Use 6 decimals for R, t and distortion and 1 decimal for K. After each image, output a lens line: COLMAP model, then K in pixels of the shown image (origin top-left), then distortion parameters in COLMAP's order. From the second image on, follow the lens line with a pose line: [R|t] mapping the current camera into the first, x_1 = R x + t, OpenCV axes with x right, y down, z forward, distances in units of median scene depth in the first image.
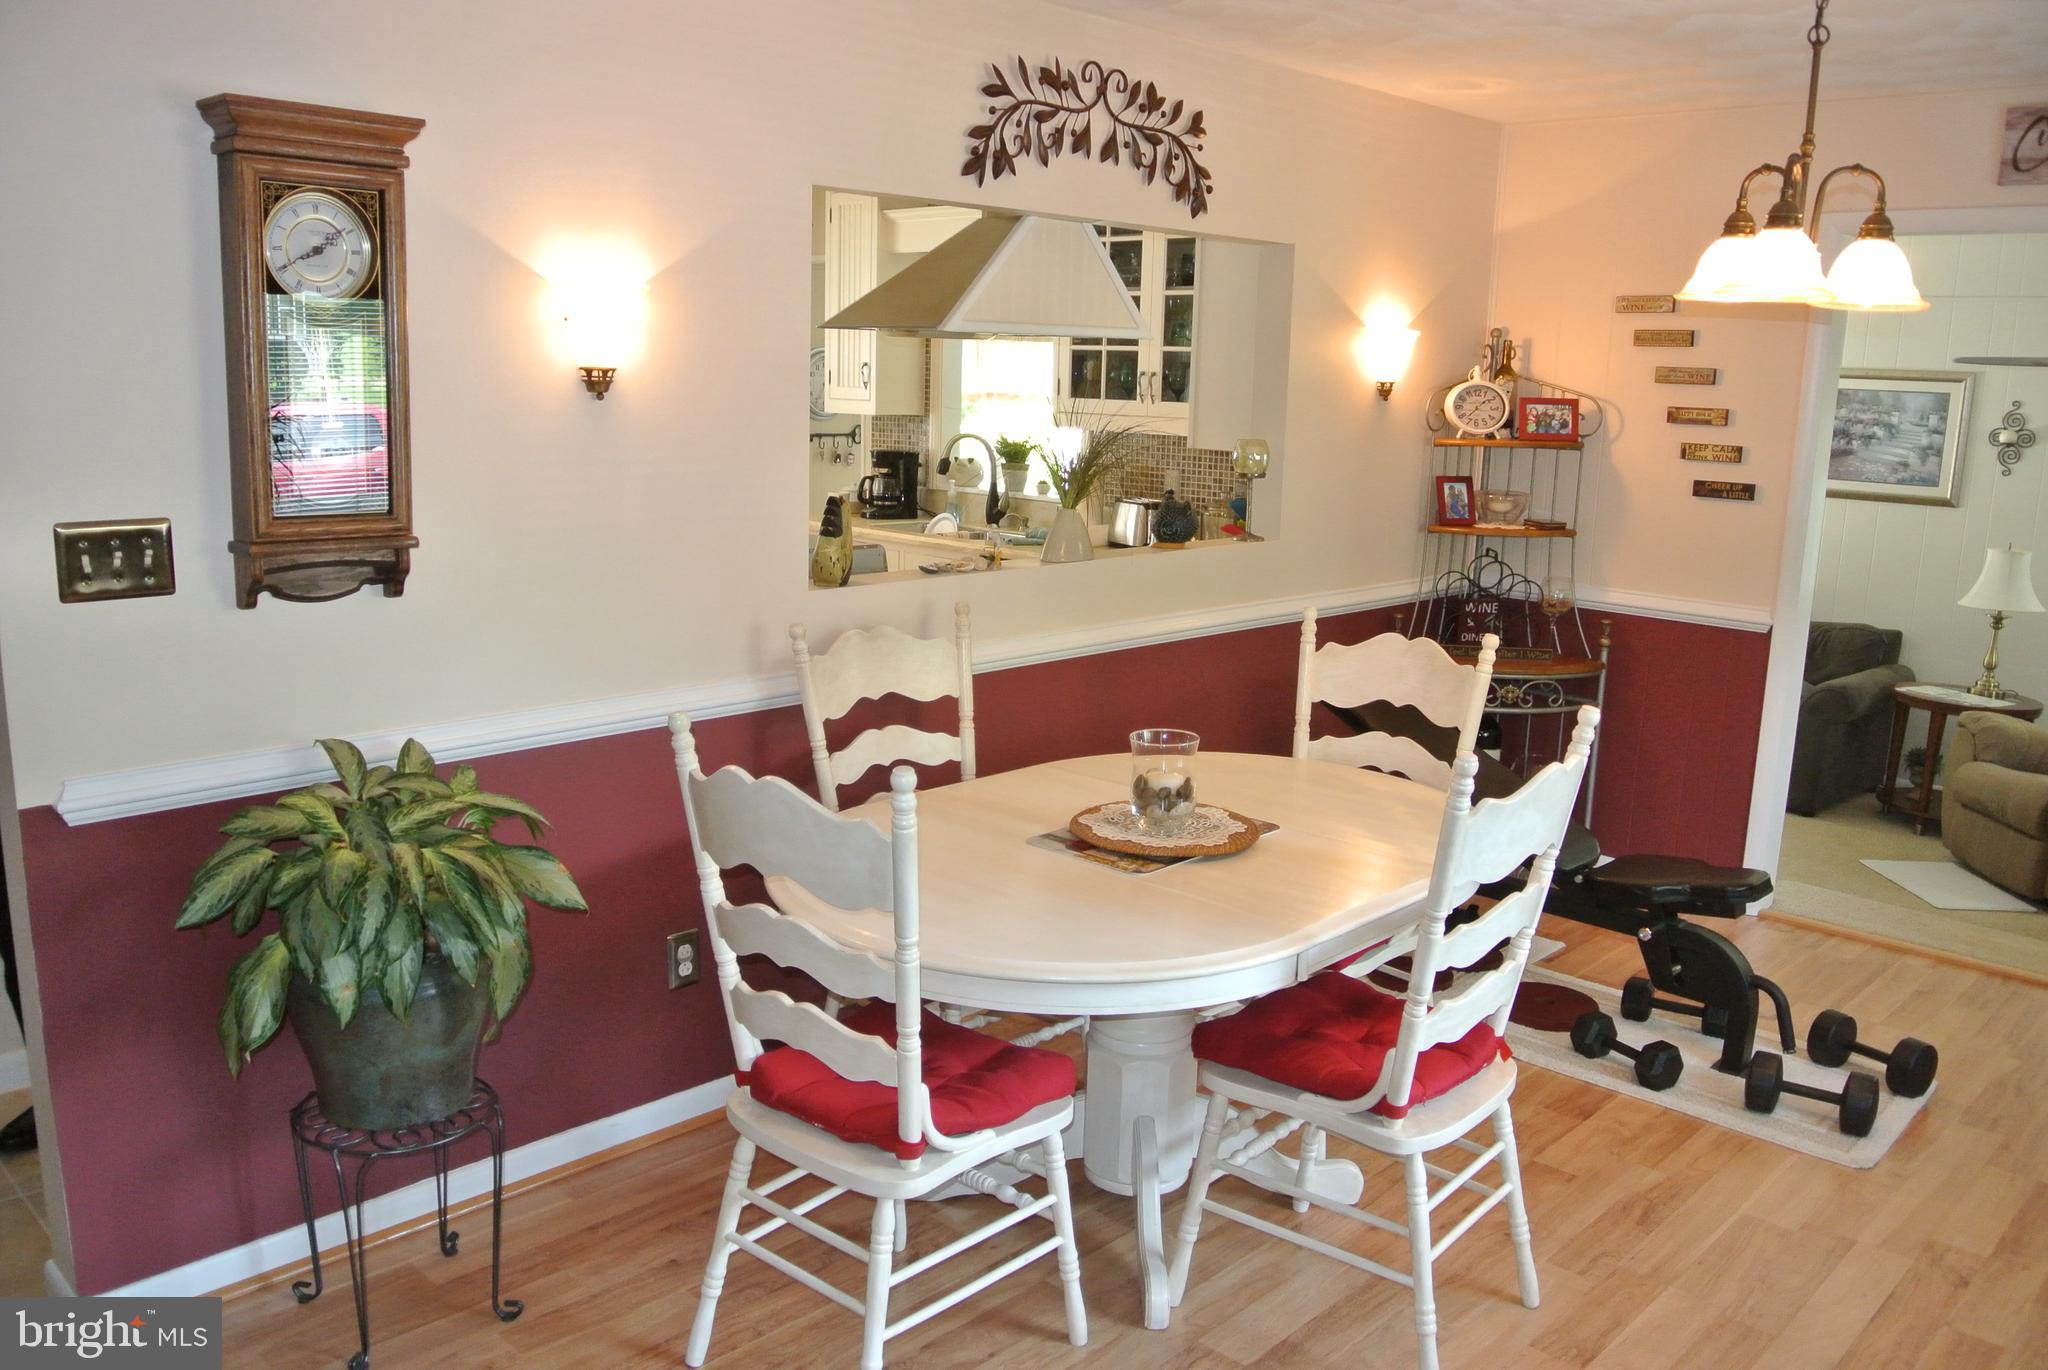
lens RADIAL K [[1593.2, 0, 1021.2], [0, 1593.2, 689.0], [0, 0, 1]] dist [-0.081258, 0.033187]
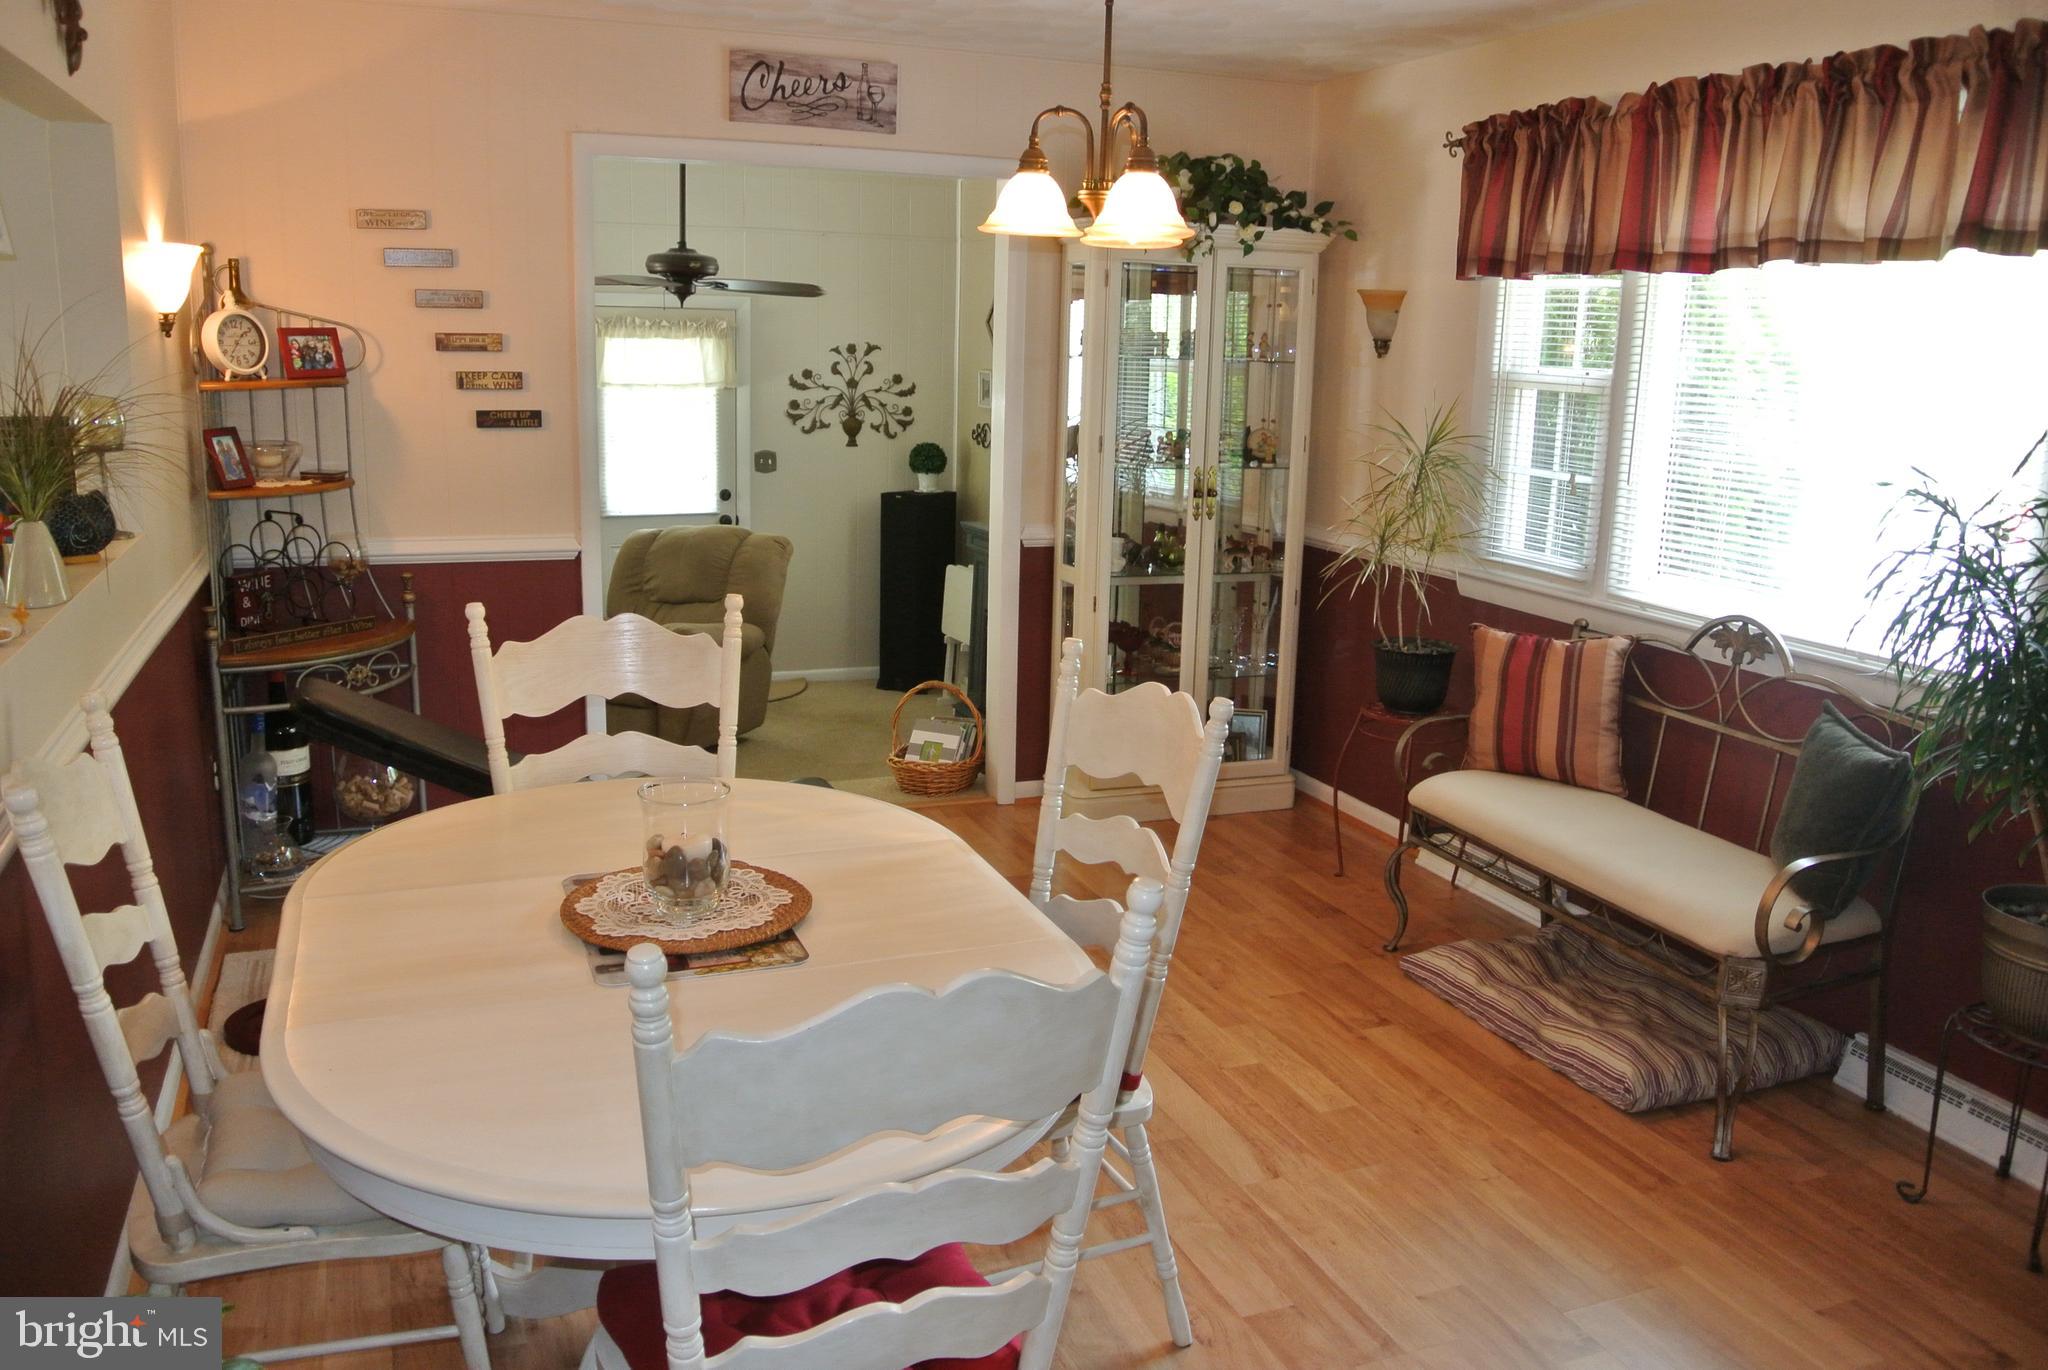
lens RADIAL K [[1593.2, 0, 1014.8], [0, 1593.2, 684.7], [0, 0, 1]] dist [-0.081258, 0.033187]
pose [[0.425357, -0.211438, 0.879981, -0.299283], [0.165651, 0.974089, 0.153979, -0.065748], [-0.889737, 0.080273, 0.449360, 0.305840]]
